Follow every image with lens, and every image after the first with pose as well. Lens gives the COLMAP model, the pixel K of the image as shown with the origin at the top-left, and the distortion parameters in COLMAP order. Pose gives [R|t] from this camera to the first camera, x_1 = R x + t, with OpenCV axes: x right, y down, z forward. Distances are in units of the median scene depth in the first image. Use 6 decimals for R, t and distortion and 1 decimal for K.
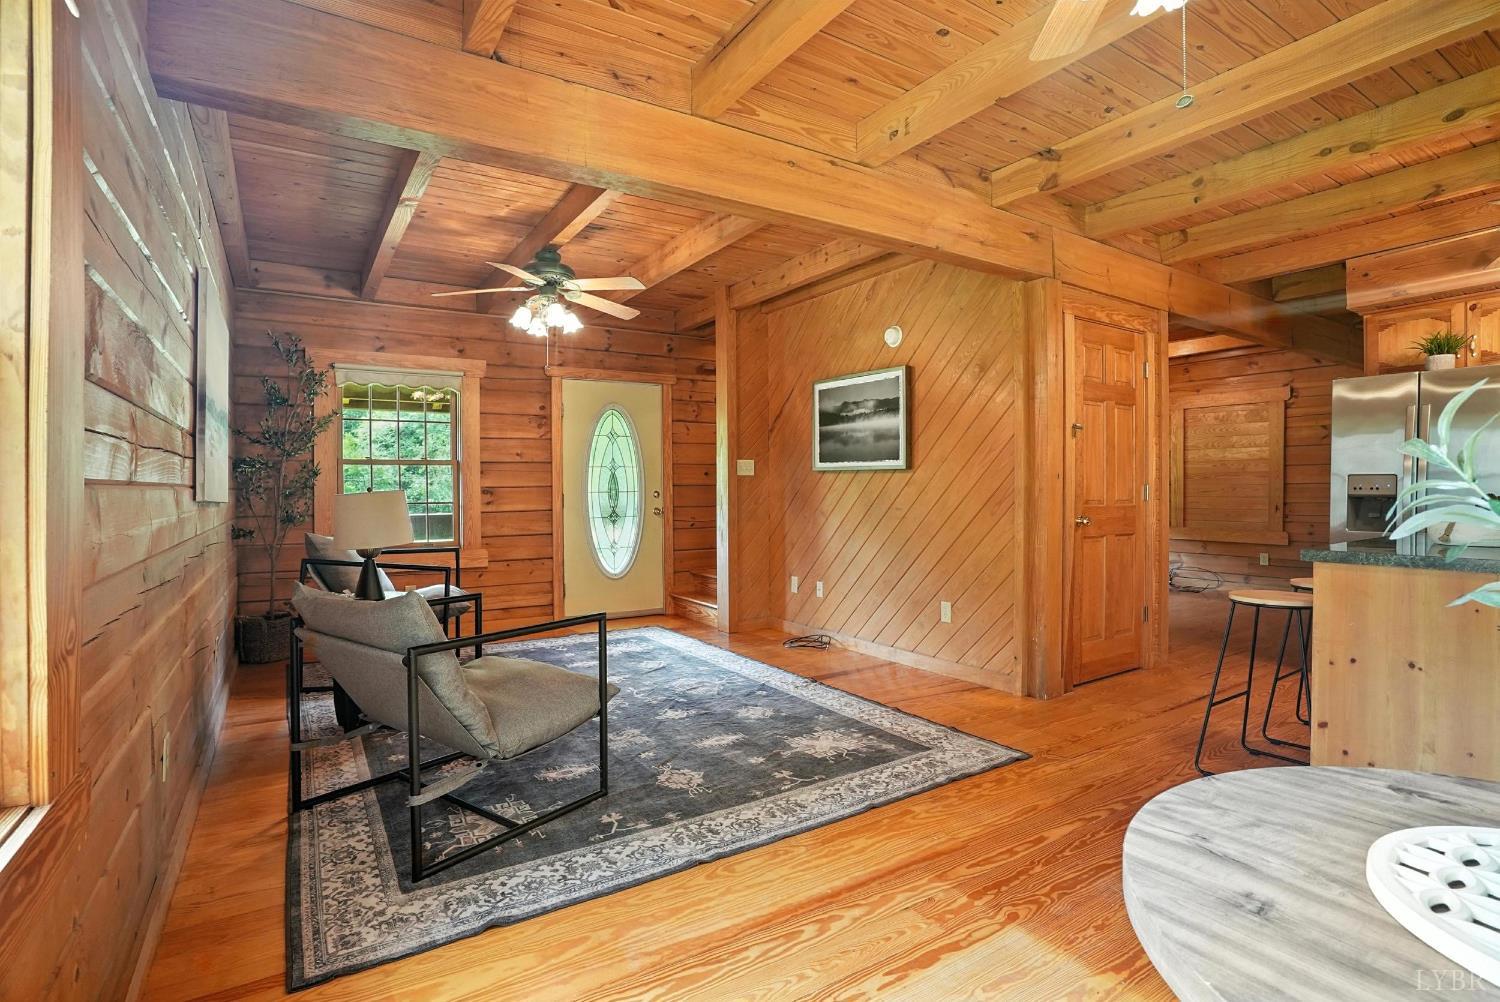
lens RADIAL K [[748.9, 0, 718.3], [0, 748.9, 501.4], [0, 0, 1]] dist [-0.058230, 0.018997]
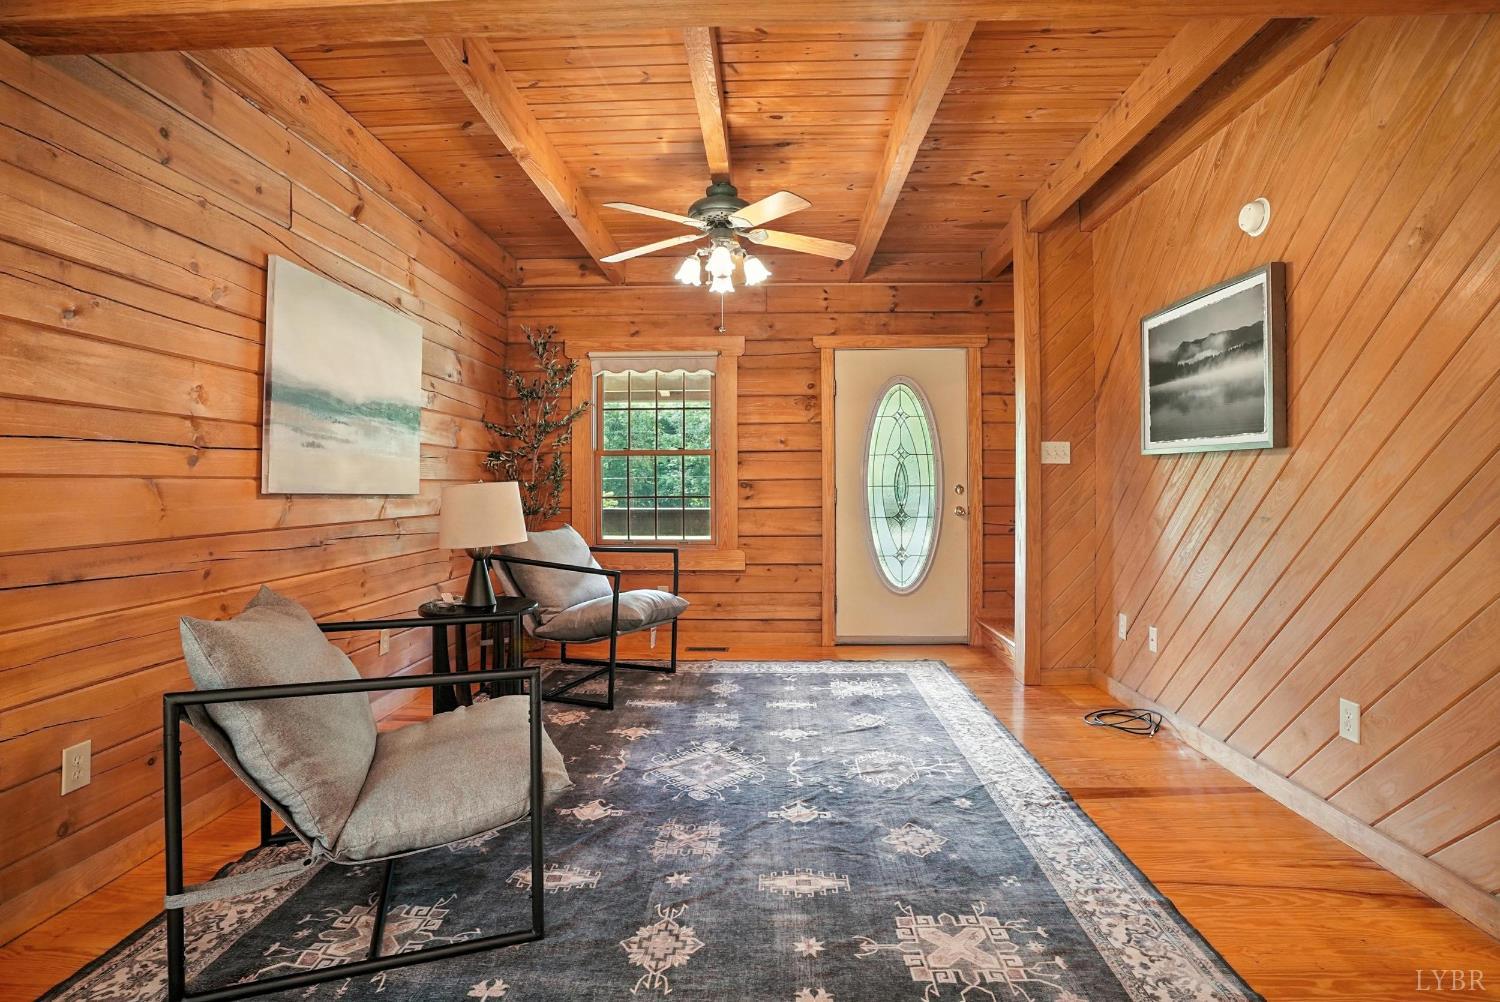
lens RADIAL K [[748.9, 0, 733.1], [0, 748.9, 487.4], [0, 0, 1]] dist [-0.058230, 0.018997]
pose [[0.836099, 0.006780, -0.548537, 0.195601], [-0.012047, 0.999909, -0.006002, -0.005504], [0.548447, 0.011627, 0.836105, 0.298590]]
